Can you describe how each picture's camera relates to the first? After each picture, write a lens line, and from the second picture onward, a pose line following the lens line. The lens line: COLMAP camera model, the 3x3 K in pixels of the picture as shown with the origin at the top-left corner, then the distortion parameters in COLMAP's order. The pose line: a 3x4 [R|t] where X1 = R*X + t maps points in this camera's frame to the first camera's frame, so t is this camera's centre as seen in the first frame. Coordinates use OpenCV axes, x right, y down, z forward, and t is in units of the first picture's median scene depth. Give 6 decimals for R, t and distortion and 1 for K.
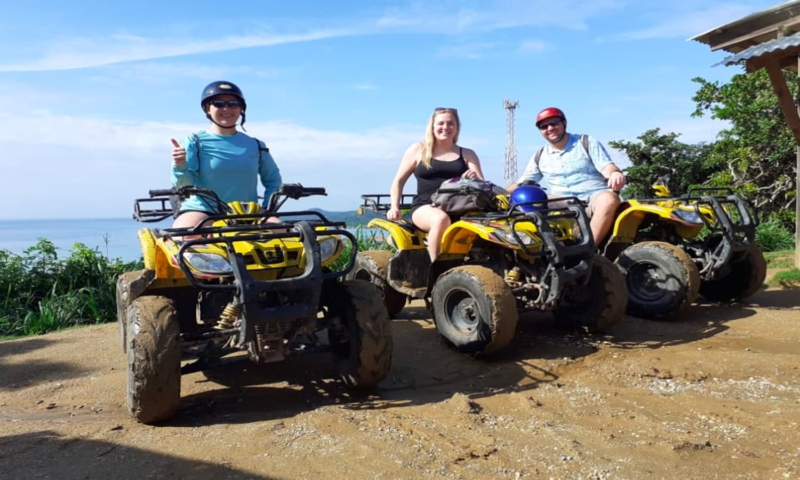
lens RADIAL K [[680.0, 0, 400.0], [0, 680.0, 240.0], [0, 0, 1]] dist [0.169189, -0.307273]
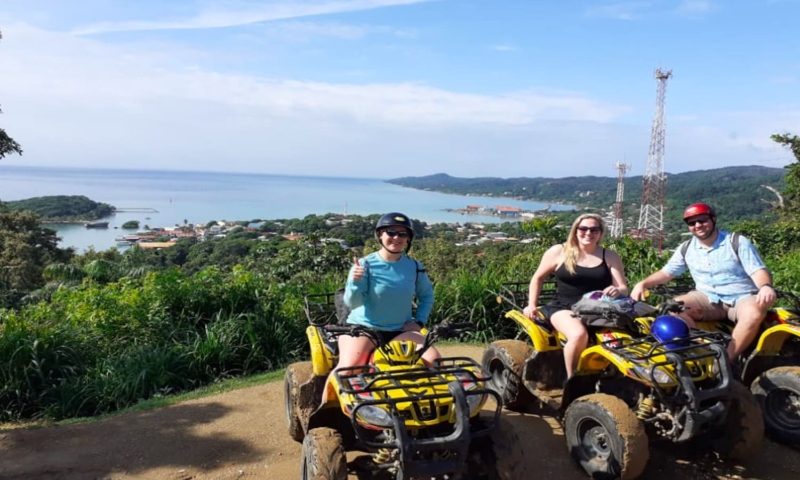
lens RADIAL K [[700.7, 0, 400.0], [0, 700.7, 240.0], [0, 0, 1]] dist [0.043215, -0.055533]
pose [[0.981226, 0.075971, -0.177271, -0.030434], [-0.068244, 0.996450, 0.049292, -0.213593], [0.180386, -0.036269, 0.982927, -0.100840]]
